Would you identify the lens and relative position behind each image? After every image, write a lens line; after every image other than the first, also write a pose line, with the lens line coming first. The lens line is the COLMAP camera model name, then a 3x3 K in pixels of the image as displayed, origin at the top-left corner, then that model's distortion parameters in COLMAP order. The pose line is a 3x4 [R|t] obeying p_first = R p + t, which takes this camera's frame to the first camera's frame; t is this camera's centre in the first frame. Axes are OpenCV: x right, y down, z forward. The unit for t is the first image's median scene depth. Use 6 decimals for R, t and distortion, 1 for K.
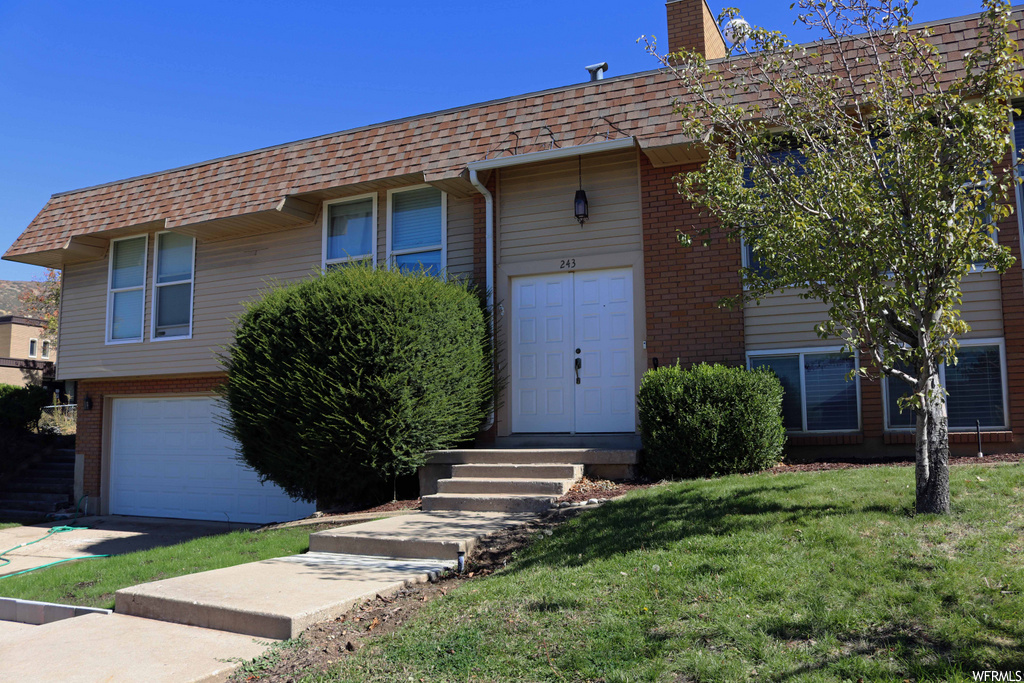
lens RADIAL K [[855.5, 0, 511.6], [0, 855.5, 338.1], [0, 0, 1]] dist [-0.085255, 0.012842]
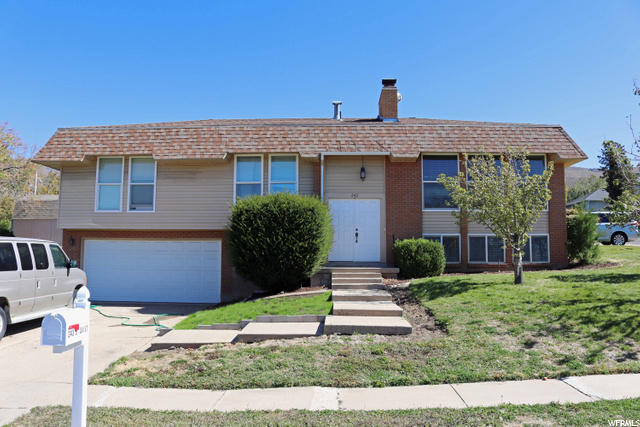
lens RADIAL K [[534.7, 0, 320.5], [0, 534.7, 214.4], [0, 0, 1]] dist [-0.085255, 0.012842]
pose [[0.910880, 0.049914, 0.409641, -0.639227], [-0.060617, 0.998074, 0.013174, -0.042535], [-0.408195, -0.036831, 0.912152, -0.390415]]
